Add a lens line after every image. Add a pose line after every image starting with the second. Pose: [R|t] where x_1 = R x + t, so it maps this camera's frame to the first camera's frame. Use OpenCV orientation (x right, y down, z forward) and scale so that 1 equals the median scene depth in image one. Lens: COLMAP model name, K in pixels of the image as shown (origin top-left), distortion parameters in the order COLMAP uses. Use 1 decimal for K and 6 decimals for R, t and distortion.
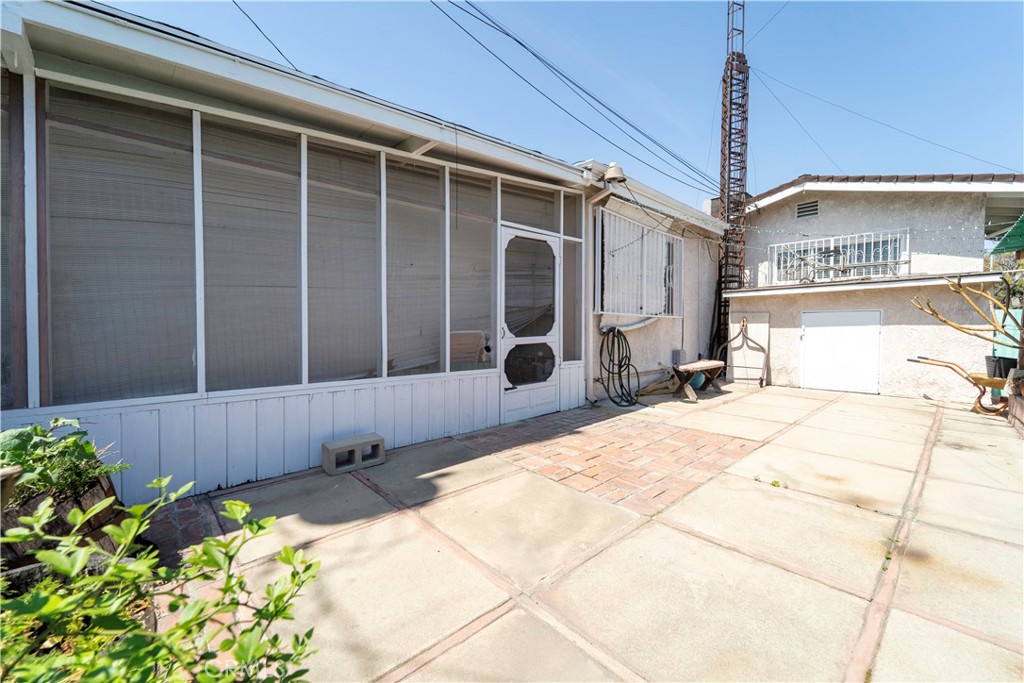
lens RADIAL K [[405.9, 0, 505.7], [0, 405.9, 341.5], [0, 0, 1]] dist [-0.001045, -0.003120]
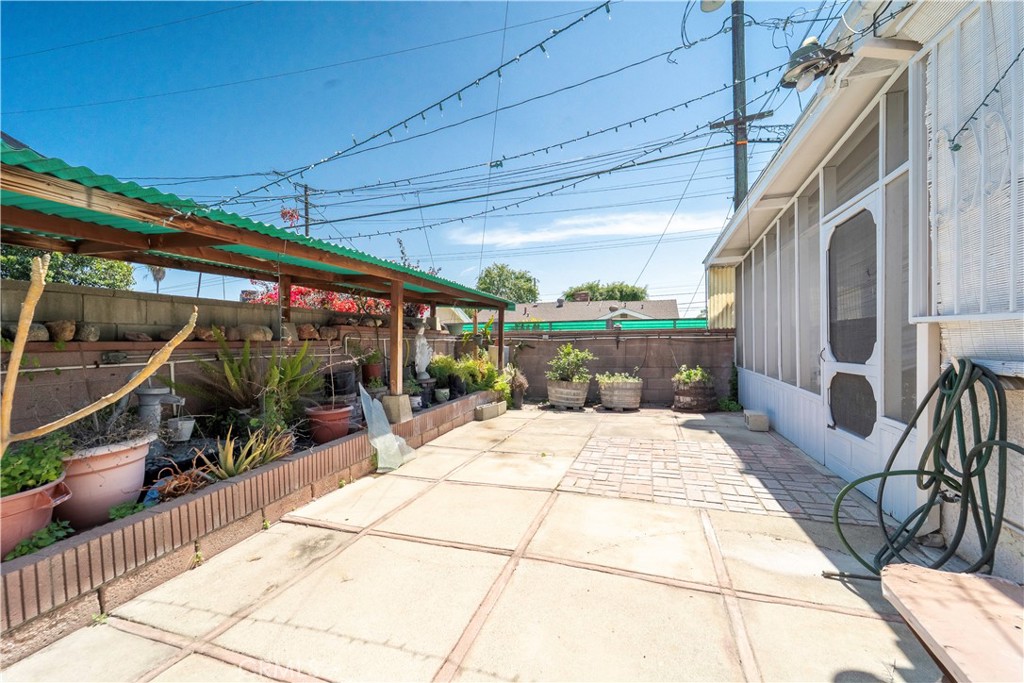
lens RADIAL K [[405.9, 0, 505.7], [0, 405.9, 341.5], [0, 0, 1]] dist [-0.001045, -0.003120]
pose [[-0.866272, 0.023173, -0.499035, 1.106347], [0.005520, 0.999307, 0.036822, -0.093949], [0.499543, 0.029143, -0.865799, 1.607507]]
